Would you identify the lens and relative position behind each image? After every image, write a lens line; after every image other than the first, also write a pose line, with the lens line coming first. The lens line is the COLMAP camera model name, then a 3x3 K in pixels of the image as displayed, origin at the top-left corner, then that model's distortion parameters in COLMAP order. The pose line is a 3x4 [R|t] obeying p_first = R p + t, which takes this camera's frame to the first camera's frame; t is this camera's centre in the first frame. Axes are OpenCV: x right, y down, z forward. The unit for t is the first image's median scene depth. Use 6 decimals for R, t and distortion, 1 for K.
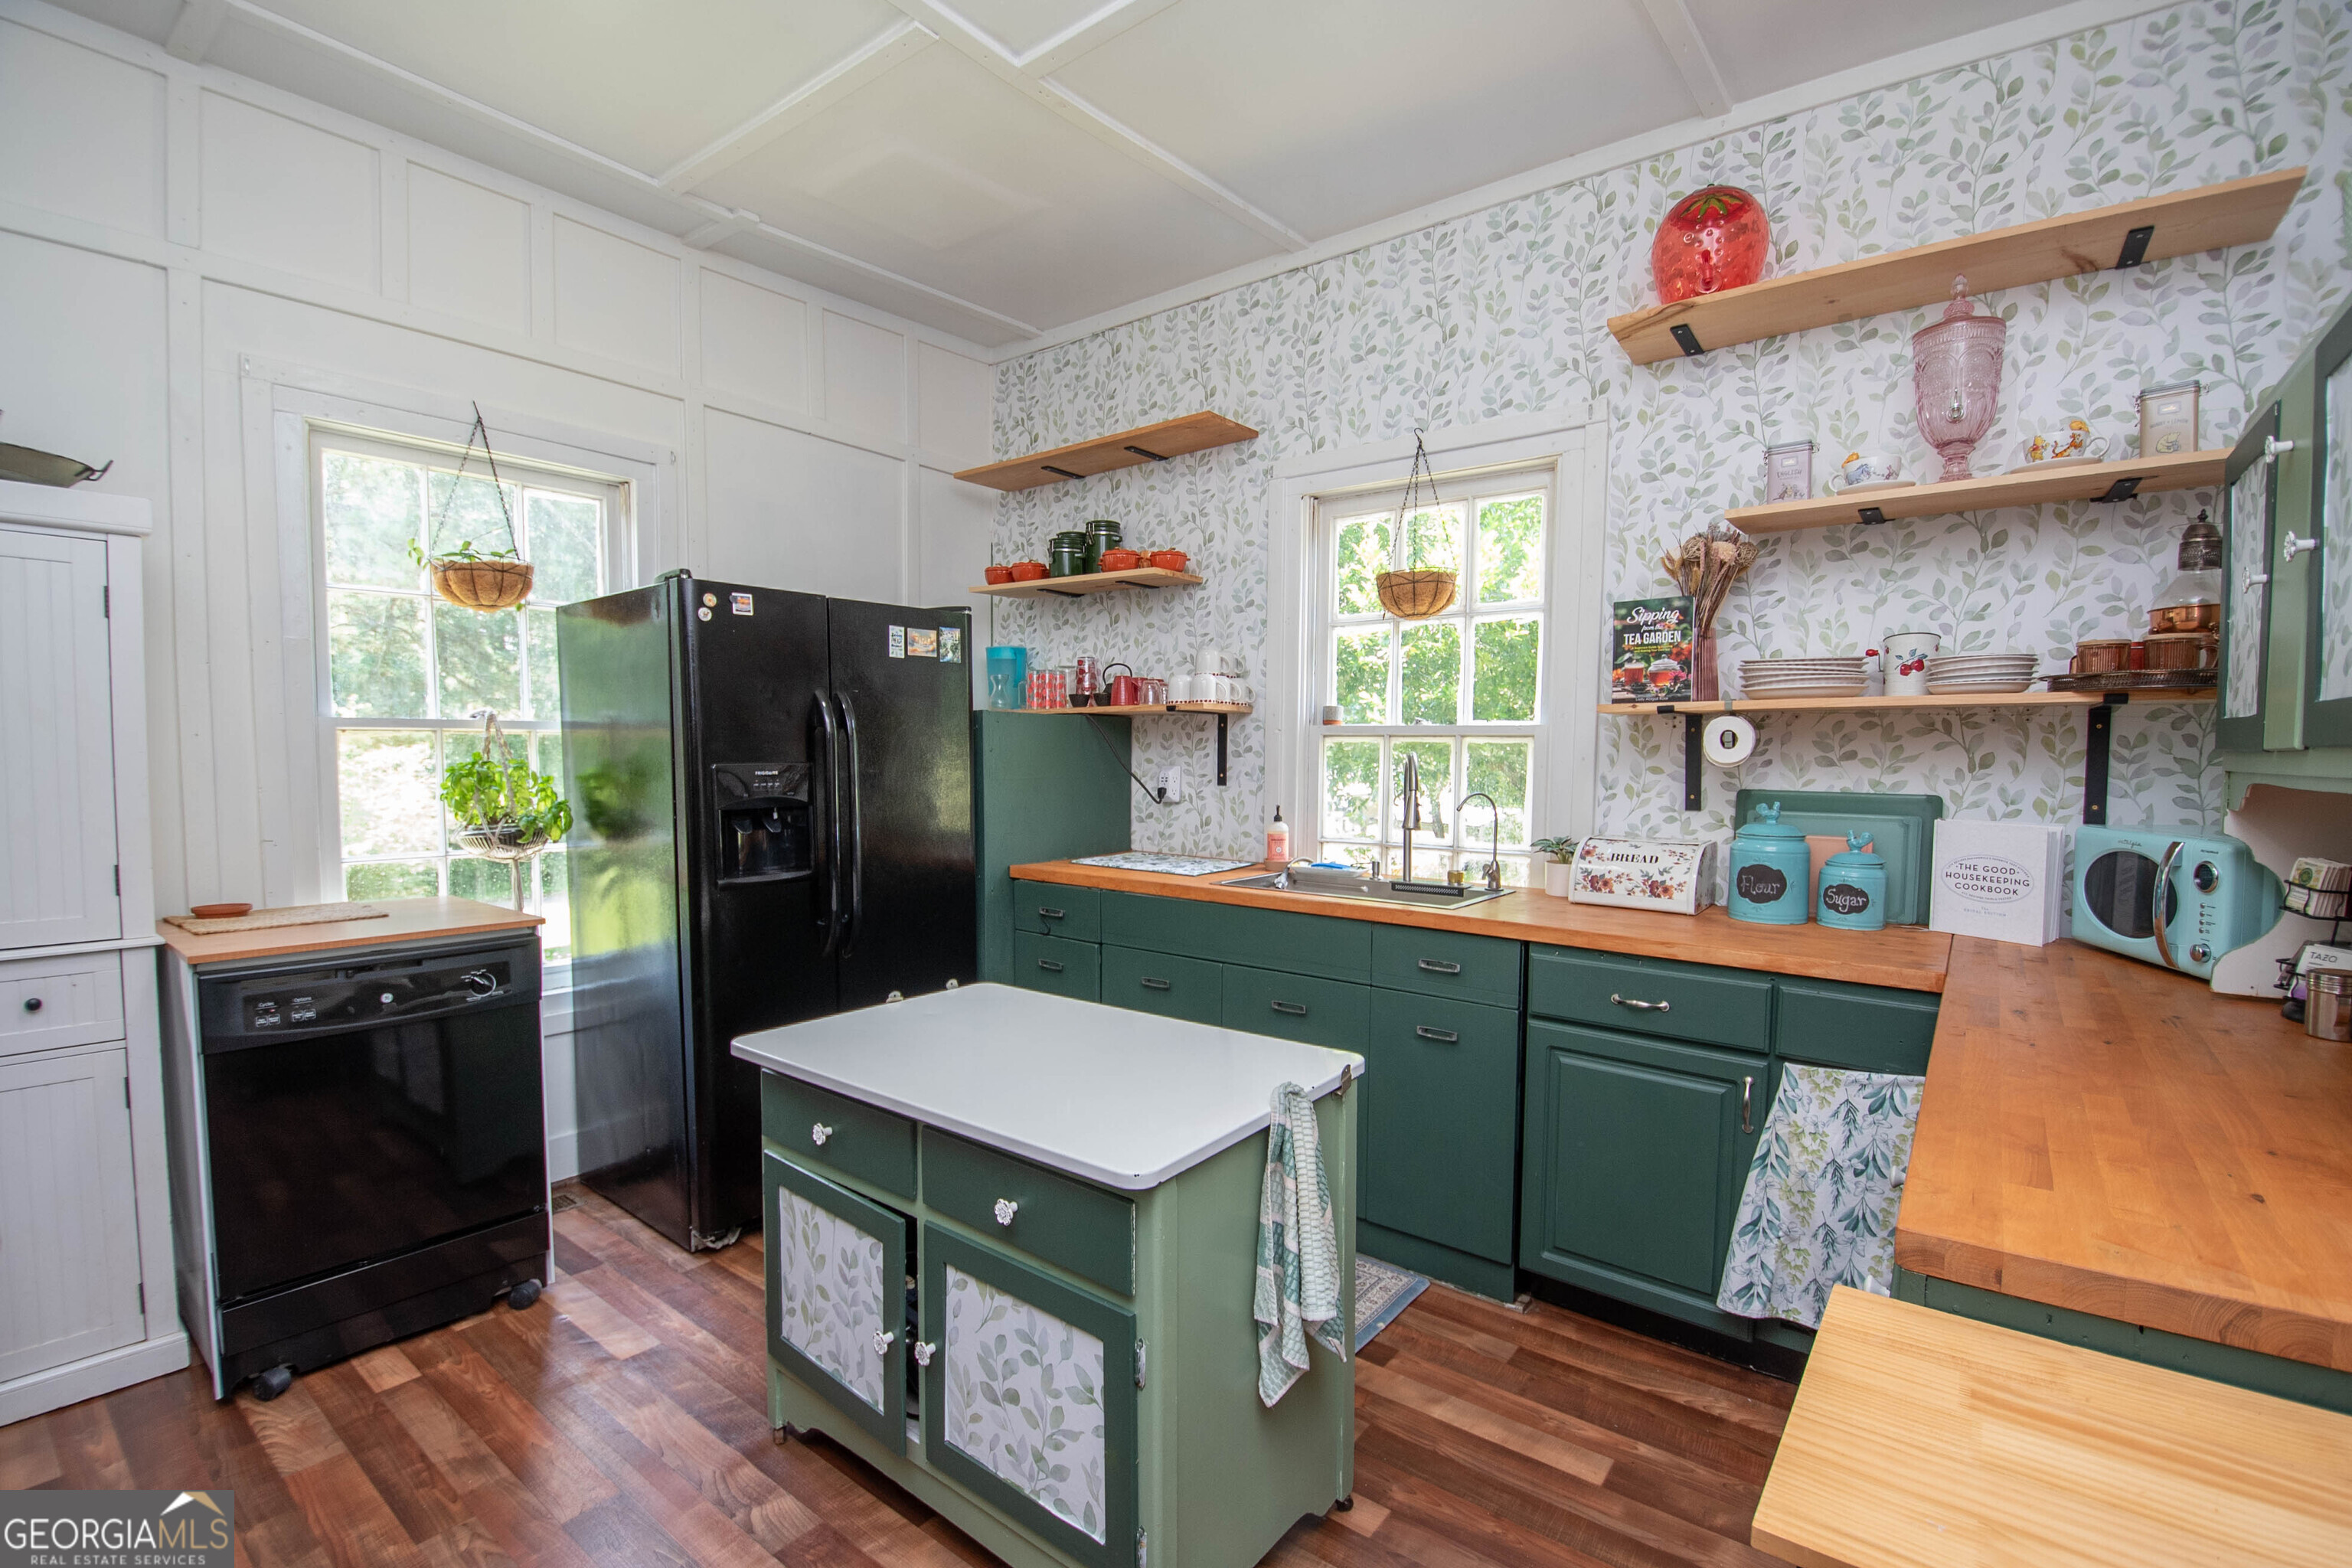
lens RADIAL K [[1027.9, 0, 1180.0], [0, 1027.9, 814.1], [0, 0, 1]] dist [0.019023, -0.027296]
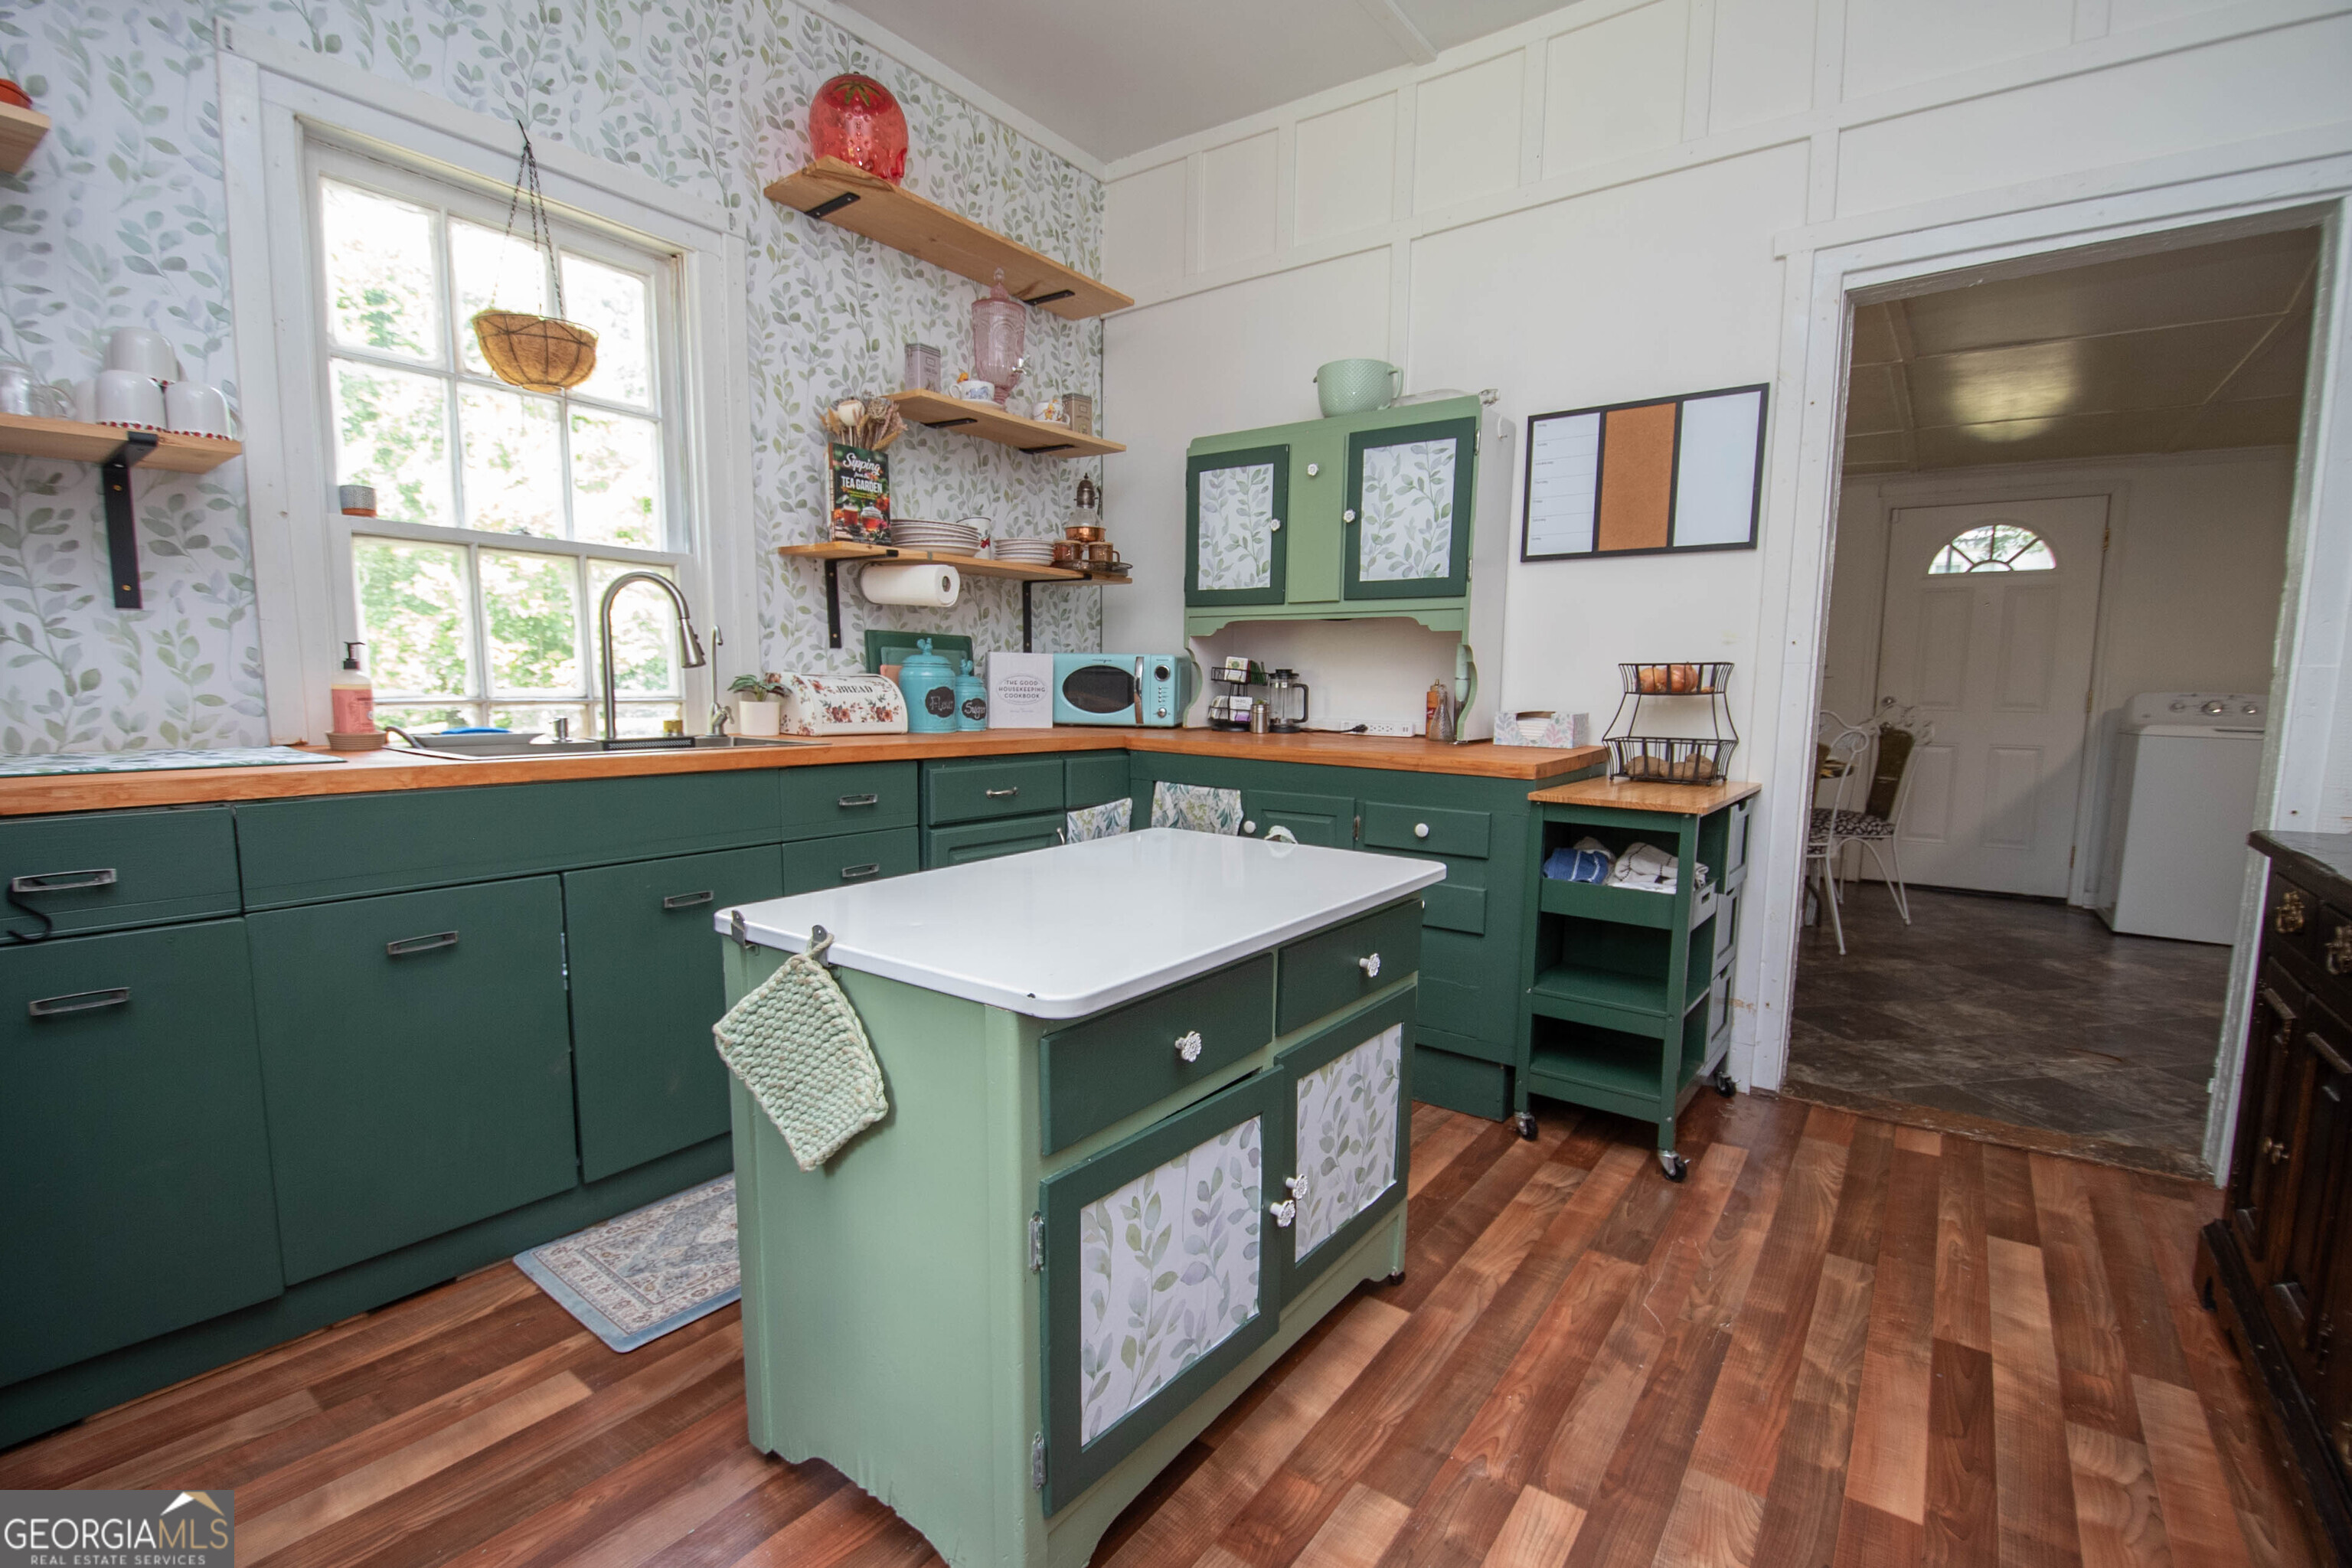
lens RADIAL K [[1047.4, 0, 1180.2], [0, 1047.4, 817.5], [0, 0, 1]] dist [0.019362, -0.026630]
pose [[-0.021724, -0.138092, 0.990181, -0.647380], [0.047009, 0.989178, 0.138983, 0.036742], [-0.998658, 0.049567, -0.014997, 0.635960]]
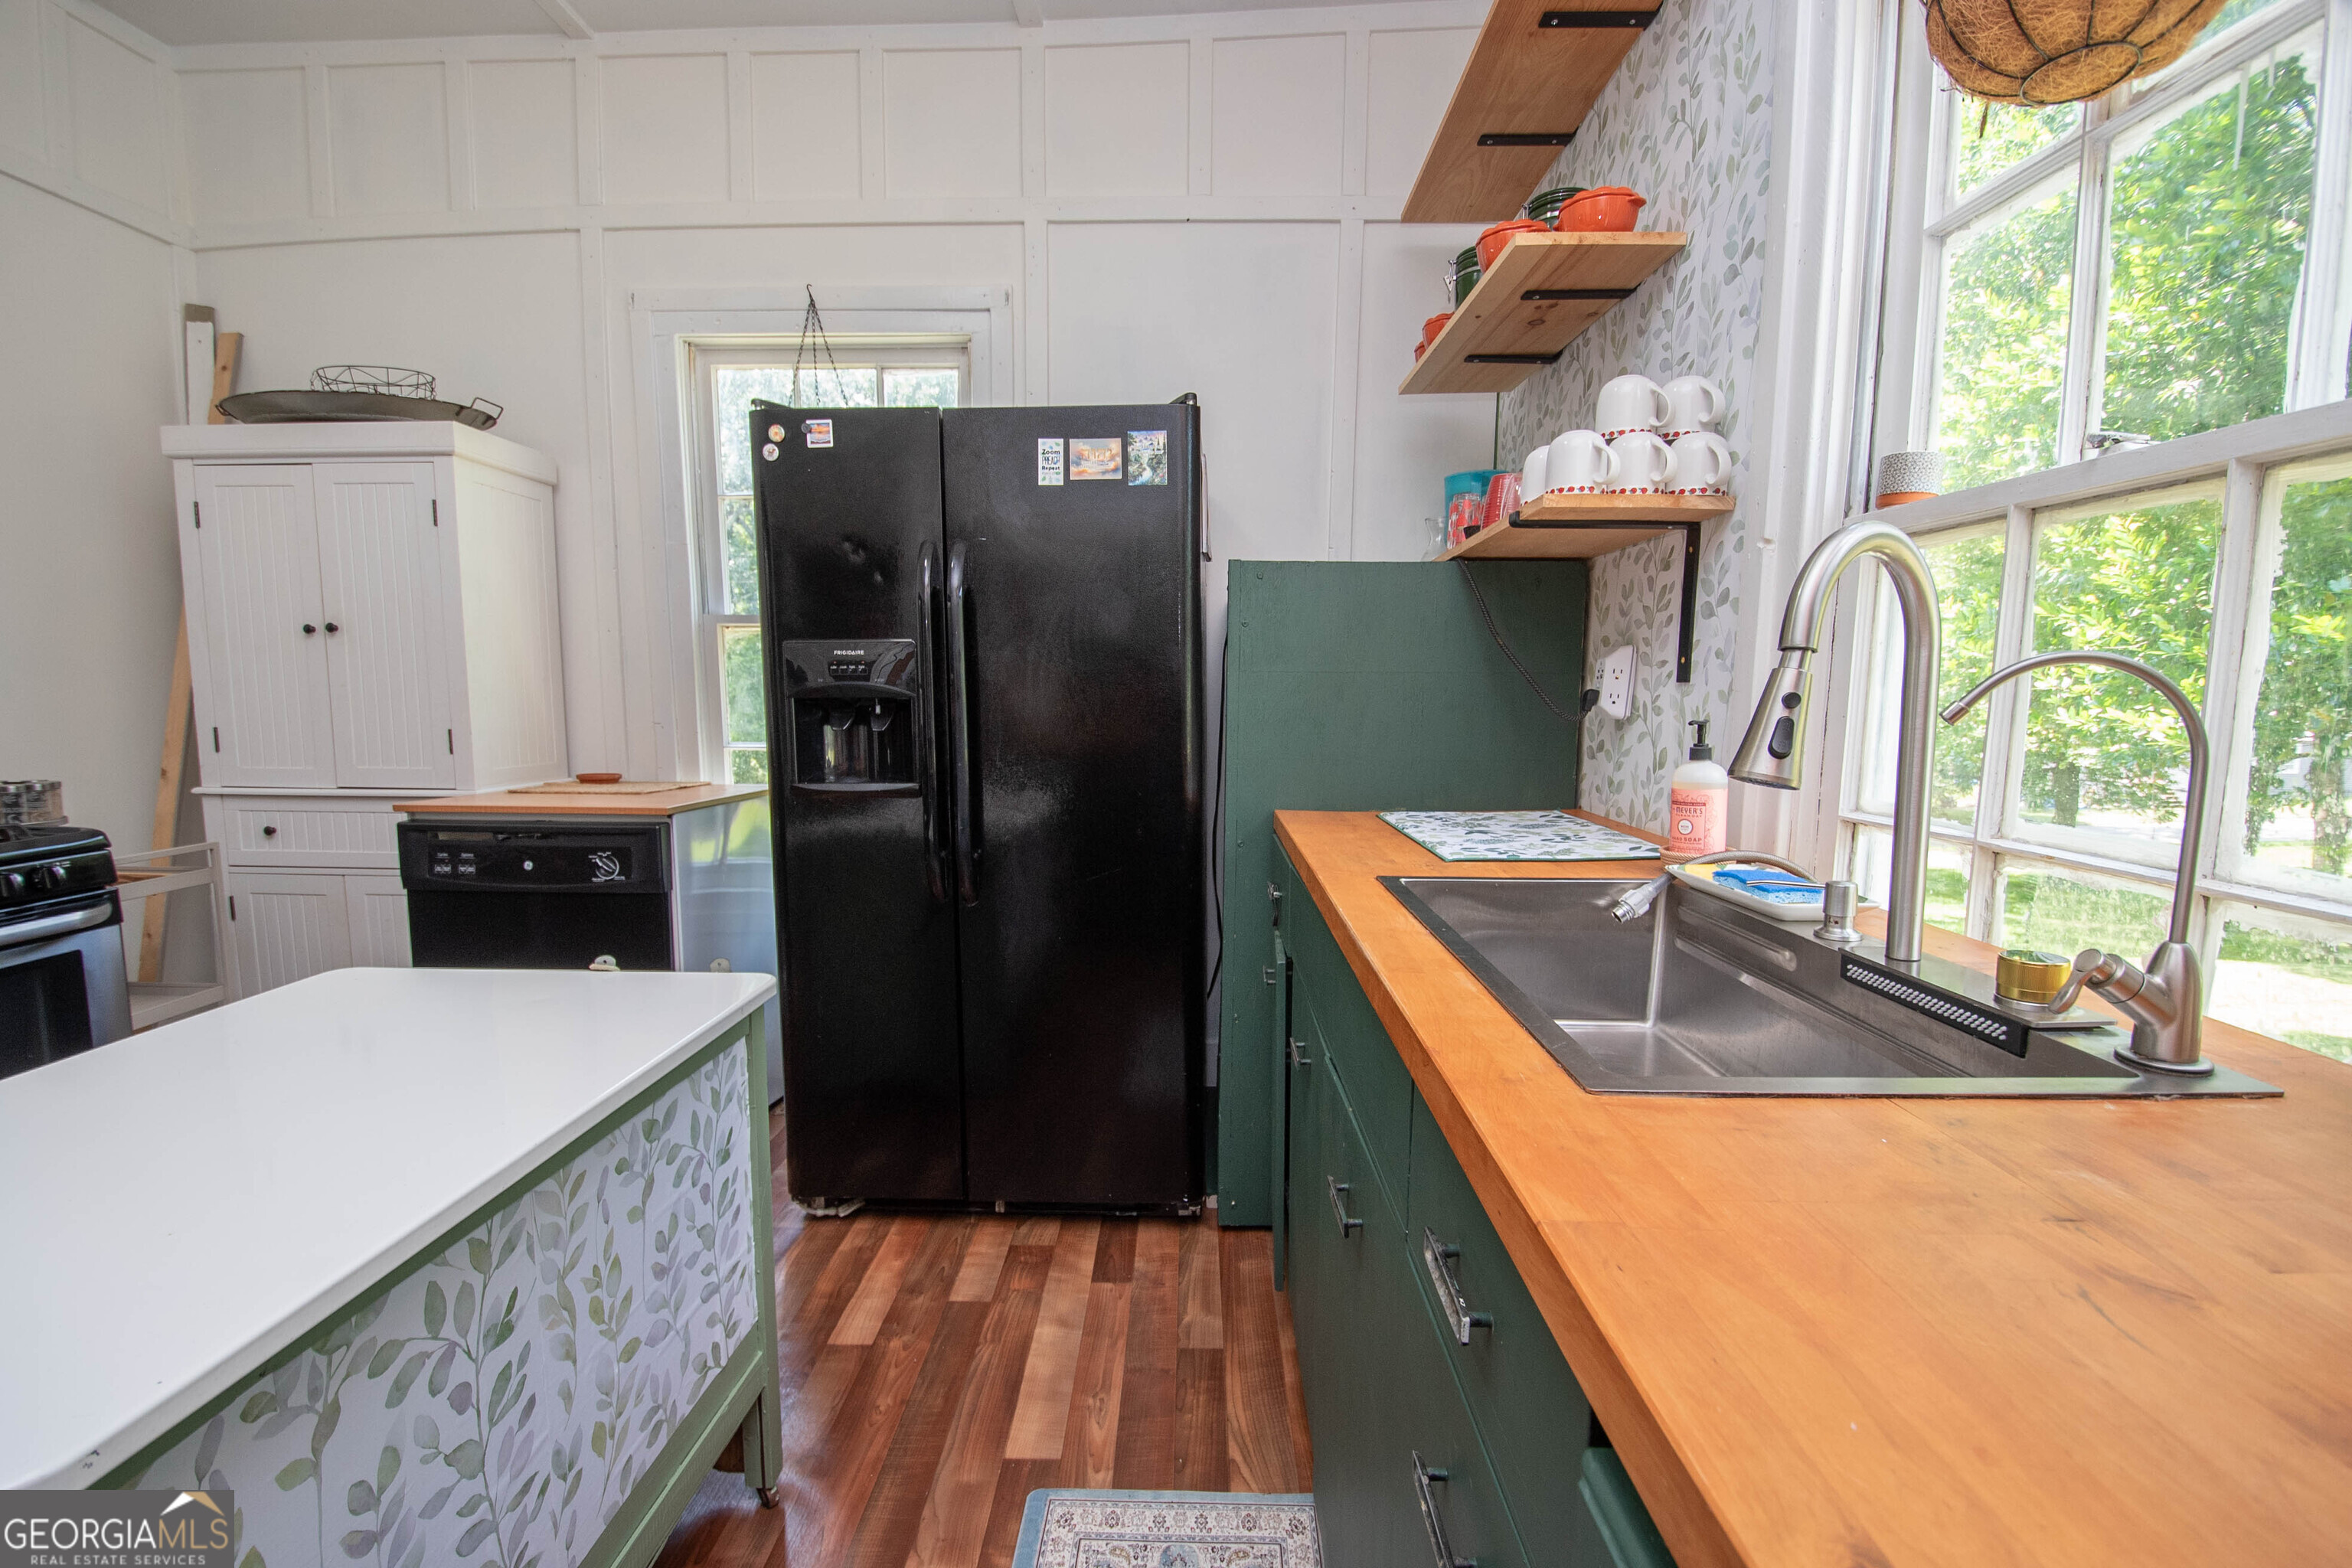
lens RADIAL K [[1028.2, 0, 1179.0], [0, 1028.2, 819.7], [0, 0, 1]] dist [0.017395, -0.028038]
pose [[0.600681, 0.094904, -0.793836, 0.363641], [-0.050335, 0.995449, 0.080919, 0.009863], [0.797902, -0.008649, 0.602725, 0.699346]]
